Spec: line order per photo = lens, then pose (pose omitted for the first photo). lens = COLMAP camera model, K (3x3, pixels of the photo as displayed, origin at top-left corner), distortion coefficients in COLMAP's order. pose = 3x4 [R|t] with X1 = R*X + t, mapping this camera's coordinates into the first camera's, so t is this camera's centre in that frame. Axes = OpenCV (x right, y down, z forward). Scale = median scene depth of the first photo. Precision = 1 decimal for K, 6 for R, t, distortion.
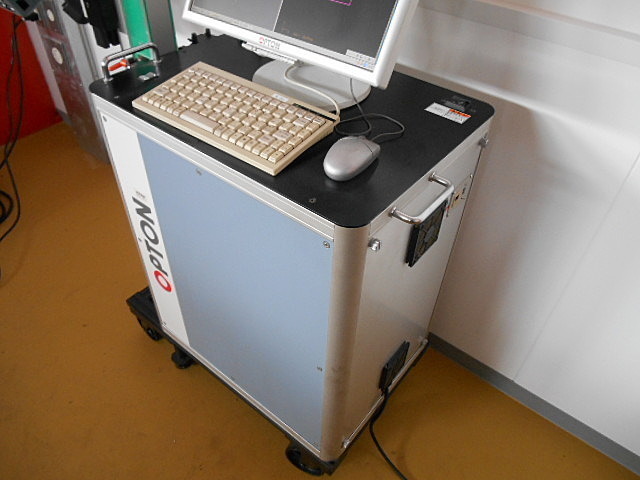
lens RADIAL K [[505.4, 0, 320.0], [0, 505.4, 240.0], [0, 0, 1]] dist [-0.027758, -0.000352]
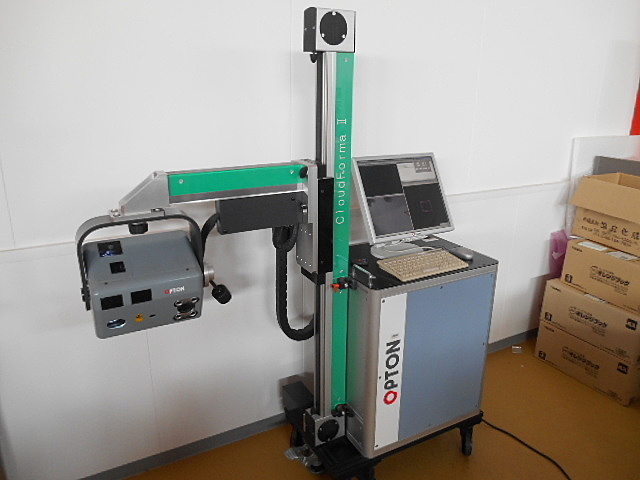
lens RADIAL K [[505.4, 0, 320.0], [0, 505.4, 240.0], [0, 0, 1]] dist [-0.027758, -0.000352]
pose [[0.377568, -0.290940, 0.879089, -2.459429], [0.631381, 0.775336, -0.014576, -0.634861], [-0.677348, 0.560543, 0.476436, 0.166431]]
